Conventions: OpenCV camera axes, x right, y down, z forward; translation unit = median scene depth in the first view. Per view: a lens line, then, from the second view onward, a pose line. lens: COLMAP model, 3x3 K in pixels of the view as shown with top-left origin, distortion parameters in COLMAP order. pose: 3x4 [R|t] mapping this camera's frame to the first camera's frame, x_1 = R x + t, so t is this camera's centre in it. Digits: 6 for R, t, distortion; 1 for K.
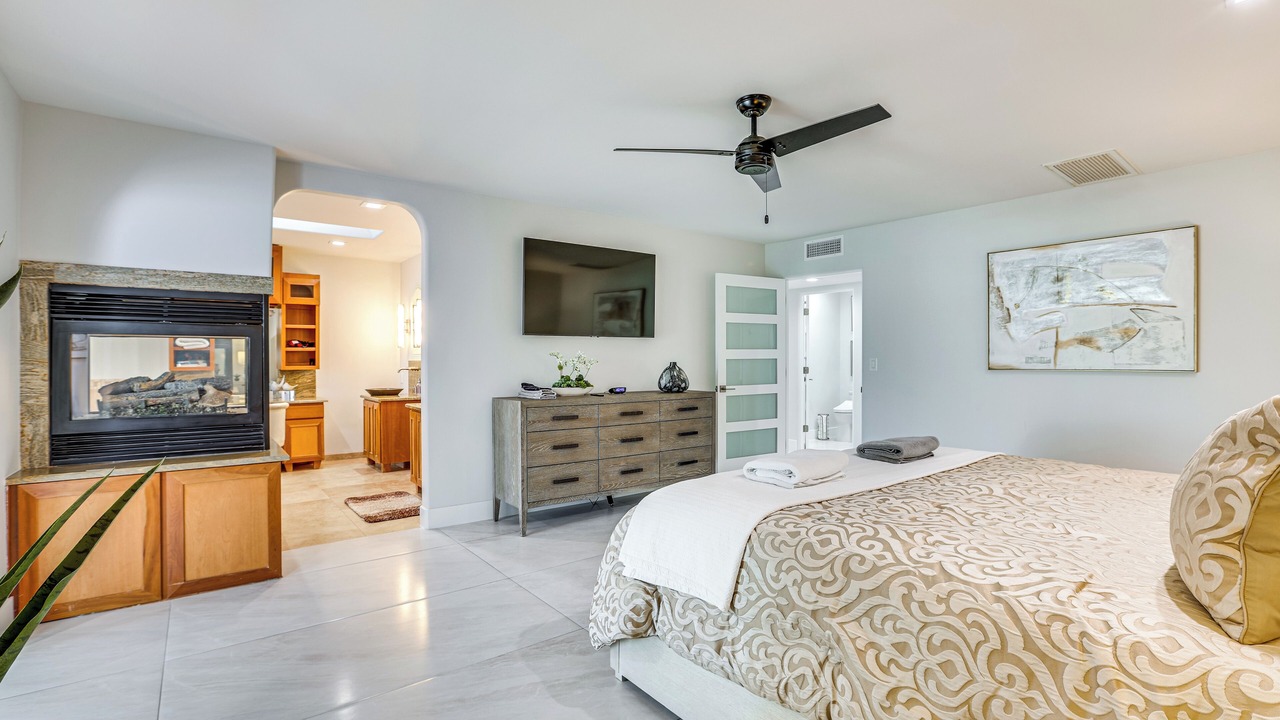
lens RADIAL K [[577.2, 0, 641.0], [0, 577.2, 360.5], [0, 0, 1]] dist [-0.000980, -0.000110]
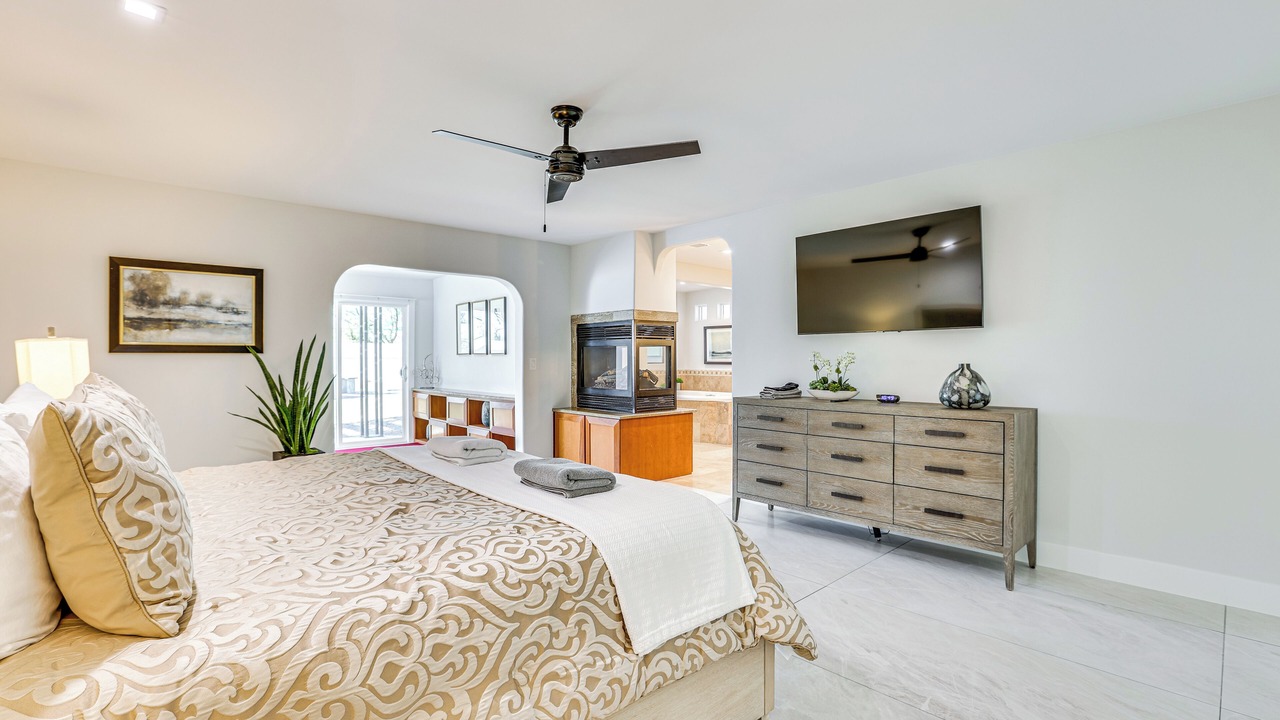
lens RADIAL K [[577.2, 0, 640.7], [0, 577.2, 360.3], [0, 0, 1]] dist [-0.000980, -0.000110]
pose [[0.118779, 0.003738, -0.992914, 0.752634], [-0.001133, 0.999993, 0.003630, -0.003005], [0.992920, 0.000694, 0.118783, 0.607957]]
